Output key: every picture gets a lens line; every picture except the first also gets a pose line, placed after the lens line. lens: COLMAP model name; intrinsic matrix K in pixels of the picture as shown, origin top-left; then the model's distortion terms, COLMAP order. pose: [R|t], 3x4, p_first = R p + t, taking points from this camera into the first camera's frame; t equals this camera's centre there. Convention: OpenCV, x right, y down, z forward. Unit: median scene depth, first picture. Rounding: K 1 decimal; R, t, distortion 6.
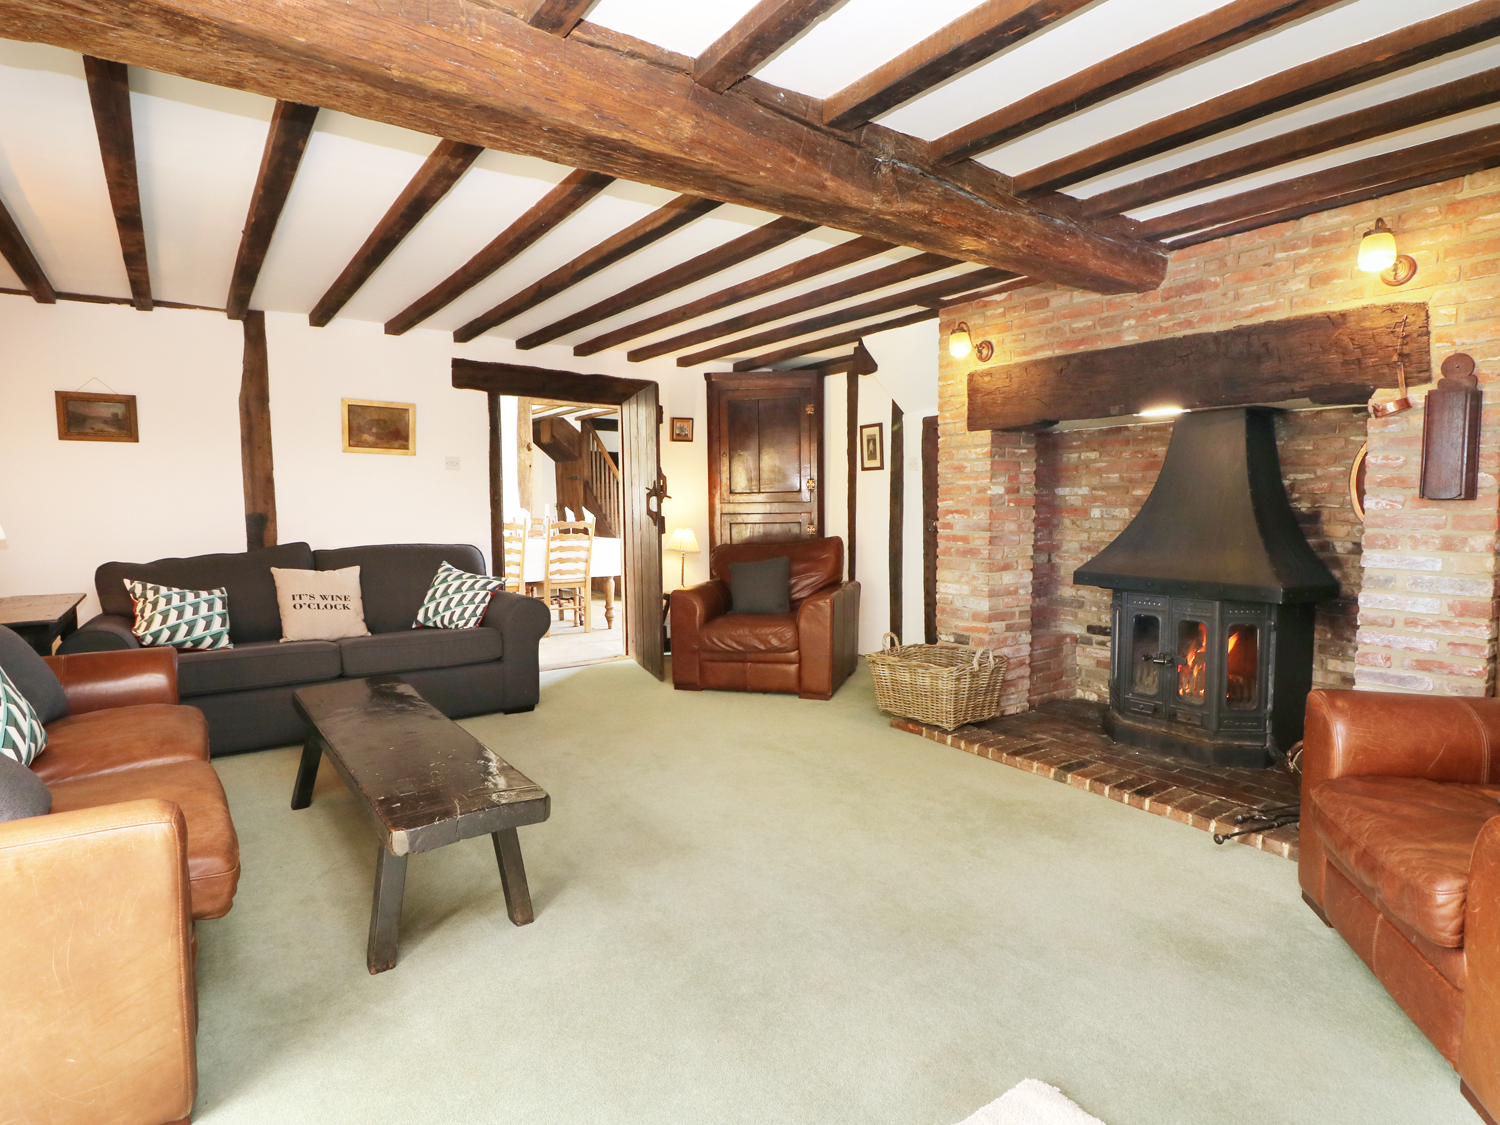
lens RADIAL K [[781.4, 0, 771.6], [0, 781.4, 563.7], [0, 0, 1]] dist [0.000919, -0.016092]
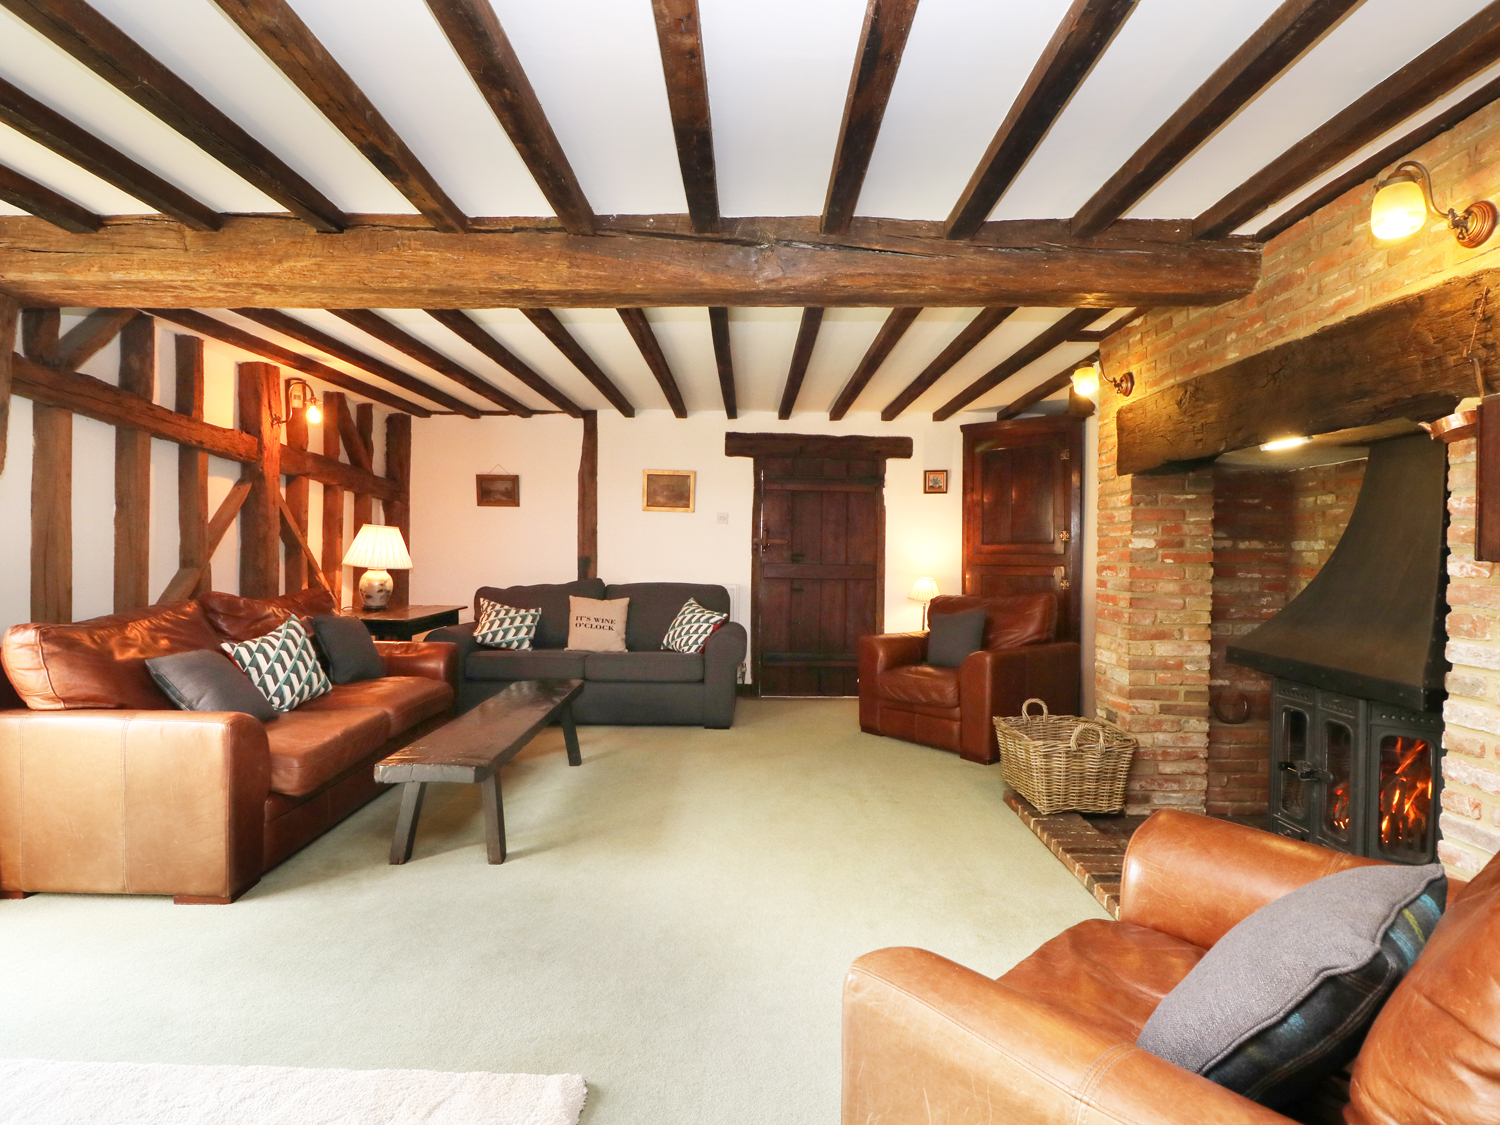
lens RADIAL K [[781.4, 0, 771.6], [0, 781.4, 563.7], [0, 0, 1]] dist [0.000919, -0.016092]
pose [[0.816222, 0.022182, -0.577313, 0.506587], [-0.057894, 0.997373, -0.043530, -0.013568], [0.574831, 0.068953, 0.815362, 0.086621]]
